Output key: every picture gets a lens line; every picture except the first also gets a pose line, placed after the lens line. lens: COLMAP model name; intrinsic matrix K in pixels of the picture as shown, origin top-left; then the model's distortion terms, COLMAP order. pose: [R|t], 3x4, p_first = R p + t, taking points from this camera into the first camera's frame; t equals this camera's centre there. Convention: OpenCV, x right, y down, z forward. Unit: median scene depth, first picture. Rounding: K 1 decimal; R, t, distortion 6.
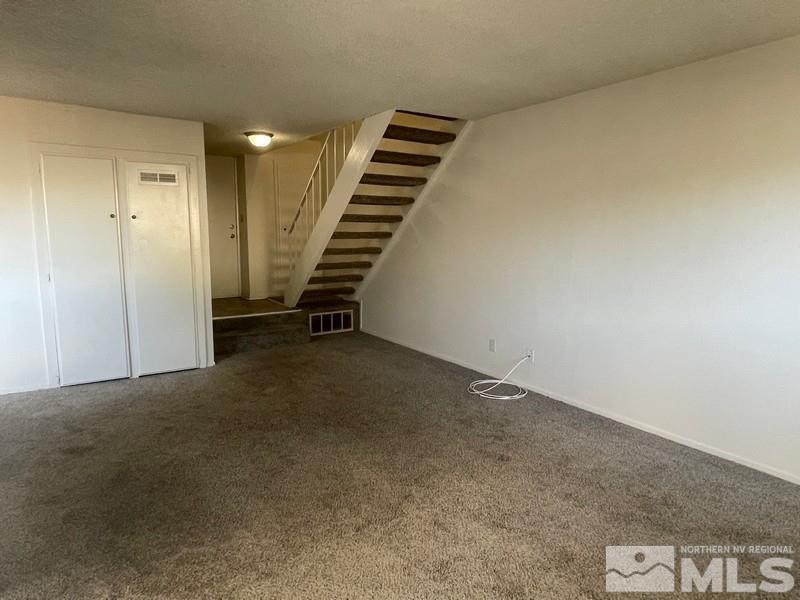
lens RADIAL K [[470.3, 0, 400.0], [0, 470.3, 300.0], [0, 0, 1]] dist [-0.001229, -0.000317]
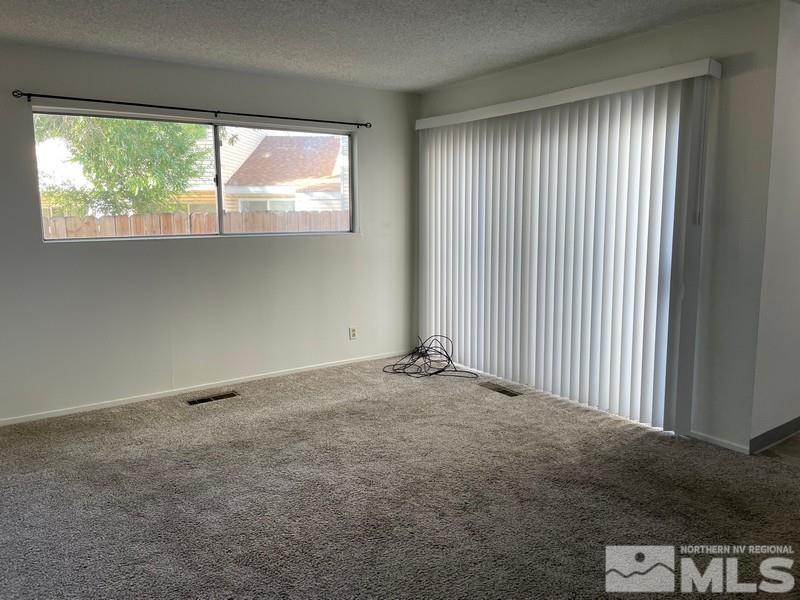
lens RADIAL K [[607.6, 0, 398.2], [0, 607.6, 293.1], [0, 0, 1]] dist [0.102497, -0.138645]
pose [[-0.999999, -0.000111, -0.001084, 0.009258], [-0.000413, 0.959256, 0.282538, -0.181150], [0.001008, 0.282538, -0.959256, 1.199425]]
